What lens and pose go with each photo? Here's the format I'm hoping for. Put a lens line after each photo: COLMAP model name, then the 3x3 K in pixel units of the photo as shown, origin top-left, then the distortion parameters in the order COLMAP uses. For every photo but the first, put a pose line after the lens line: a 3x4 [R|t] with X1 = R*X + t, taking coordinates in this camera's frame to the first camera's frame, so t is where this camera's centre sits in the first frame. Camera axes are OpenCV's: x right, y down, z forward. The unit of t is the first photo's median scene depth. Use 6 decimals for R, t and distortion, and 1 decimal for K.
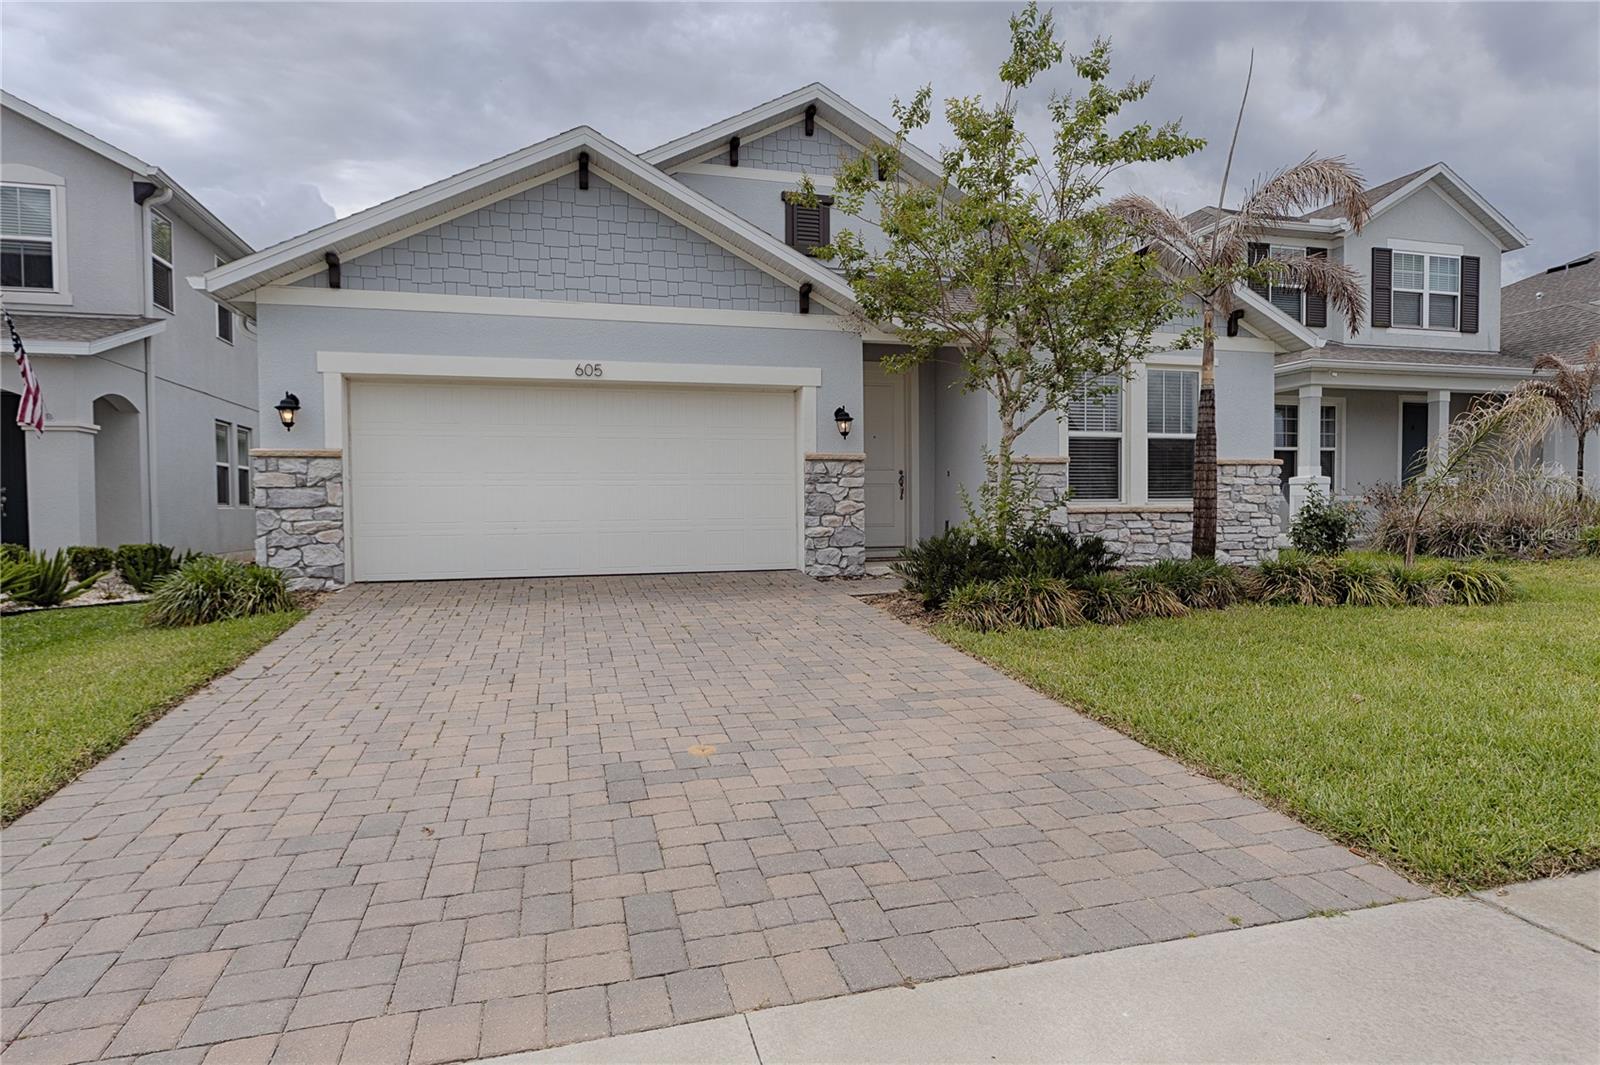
lens RADIAL K [[912.9, 0, 801.6], [0, 912.9, 529.4], [0, 0, 1]] dist [-0.001819, 0.000358]
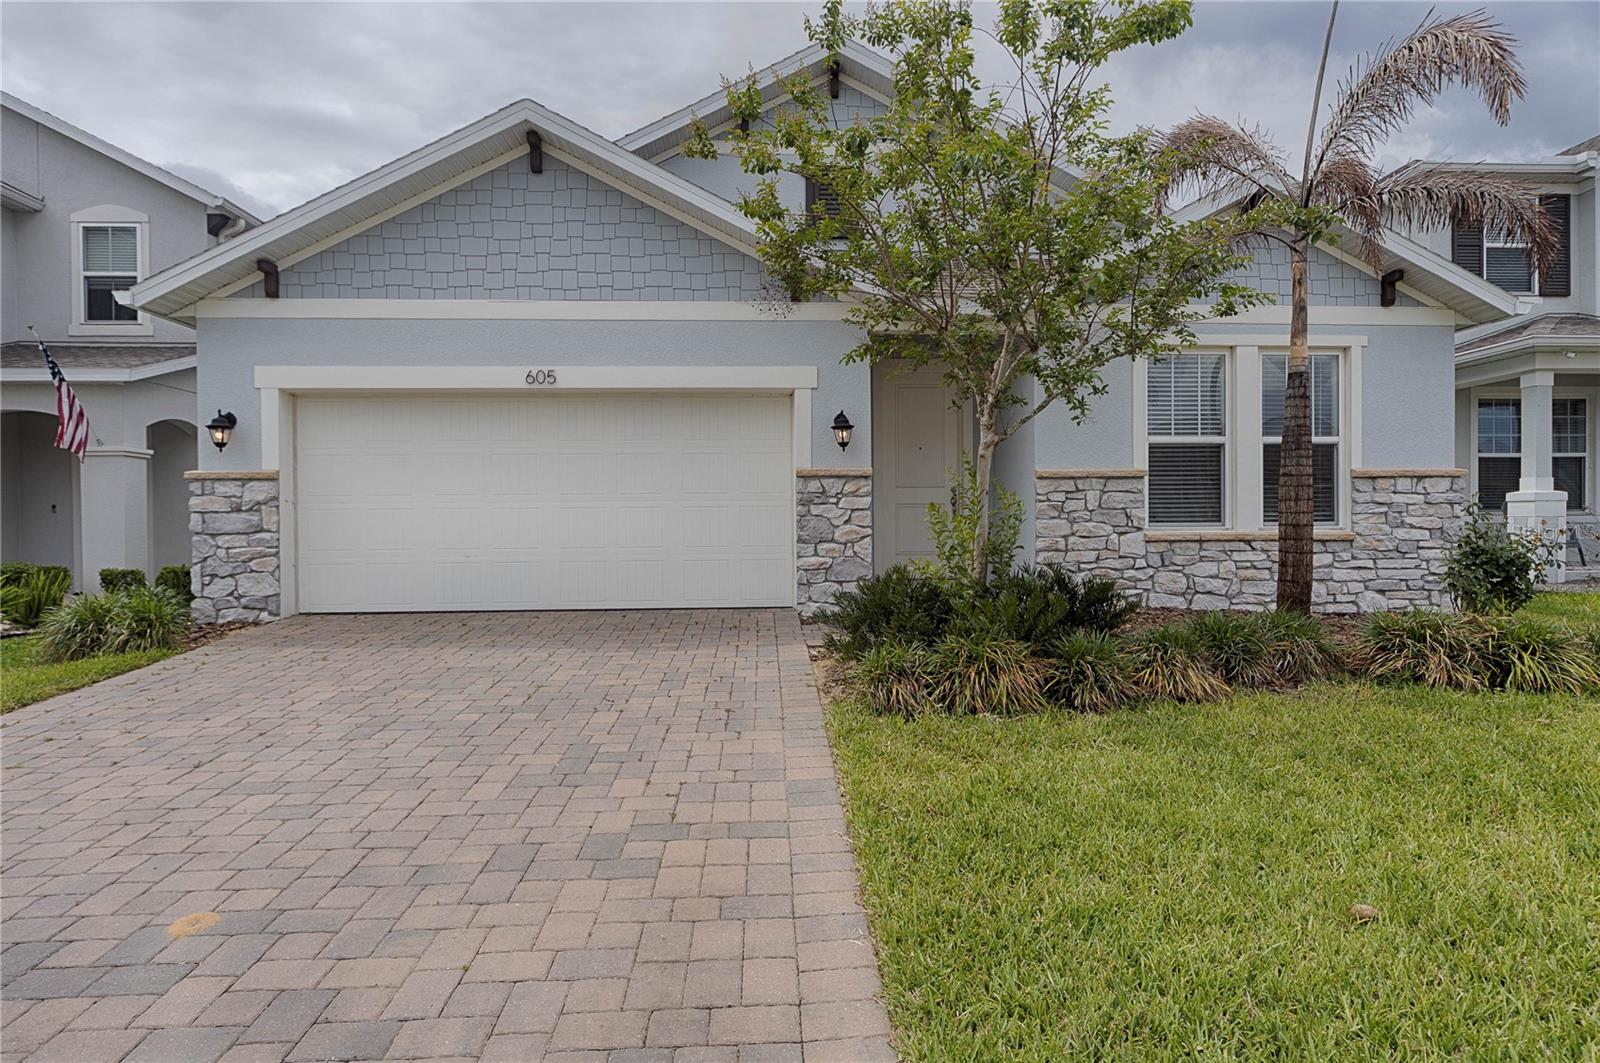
lens RADIAL K [[912.9, 0, 798.6], [0, 912.9, 526.0], [0, 0, 1]] dist [-0.001819, 0.000358]
pose [[0.974785, 0.001762, -0.223139, 0.203698], [-0.006646, 0.999754, -0.021140, -0.014303], [0.223047, 0.022090, 0.974557, 0.201346]]
